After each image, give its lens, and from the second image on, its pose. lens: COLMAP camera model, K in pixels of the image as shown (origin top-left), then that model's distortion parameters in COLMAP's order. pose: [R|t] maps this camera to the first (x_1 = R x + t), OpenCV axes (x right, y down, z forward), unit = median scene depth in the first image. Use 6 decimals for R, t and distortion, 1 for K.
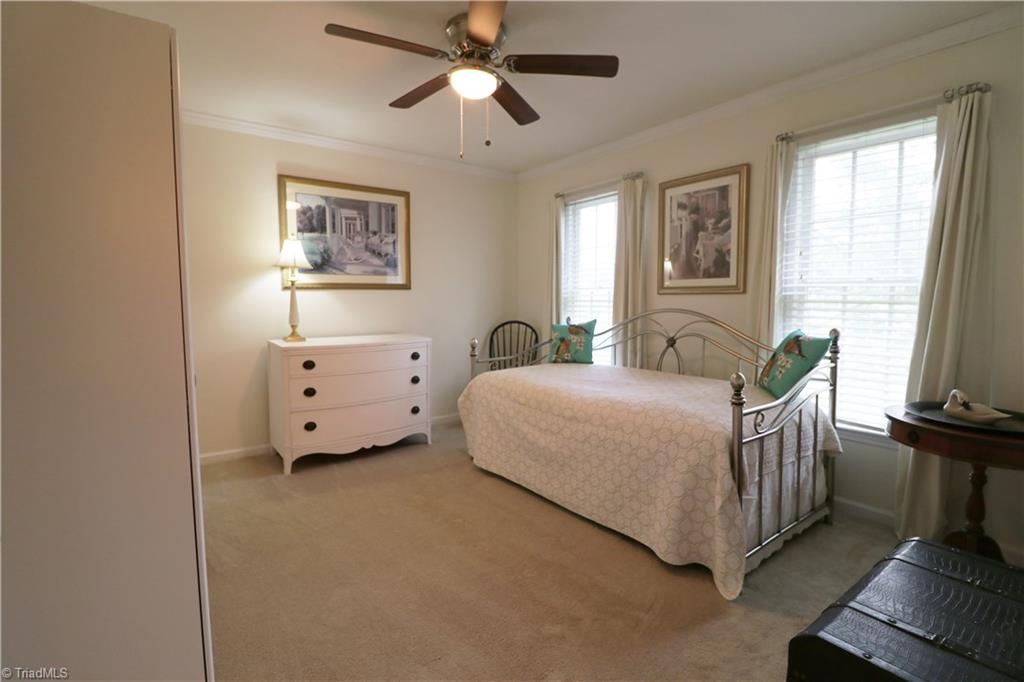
lens RADIAL K [[474.2, 0, 510.3], [0, 474.2, 337.6], [0, 0, 1]] dist [-0.000347, -0.012742]
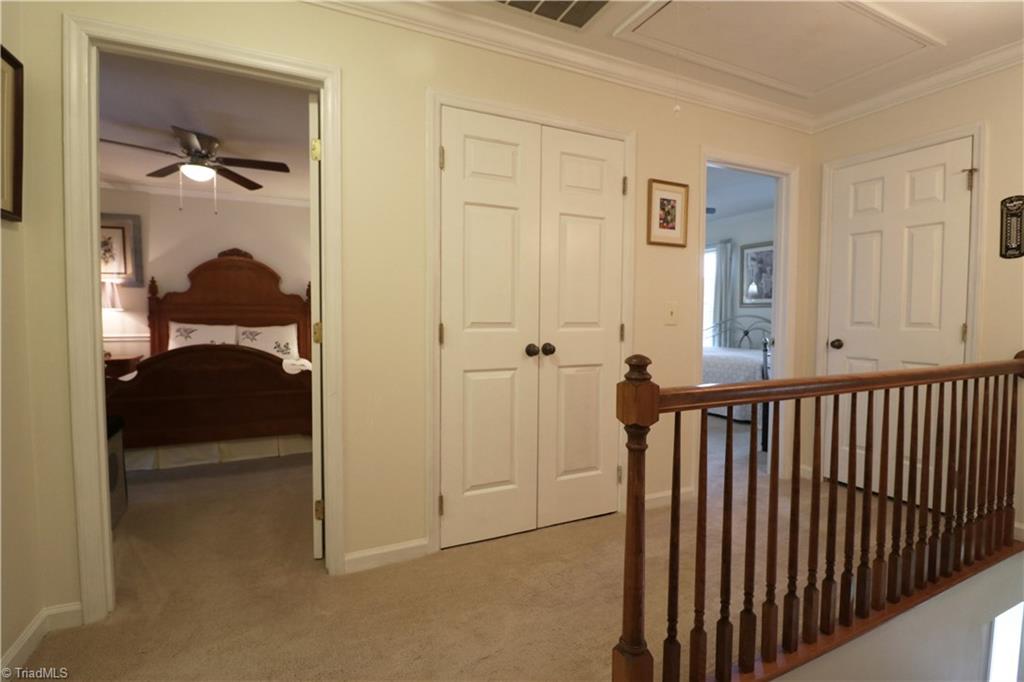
lens RADIAL K [[474.2, 0, 510.3], [0, 474.2, 337.6], [0, 0, 1]] dist [-0.000347, -0.012742]
pose [[0.980947, 0.011048, -0.193963, -0.196749], [-0.016802, 0.999466, -0.028043, 0.090736], [0.193549, 0.030768, 0.980608, -0.950679]]
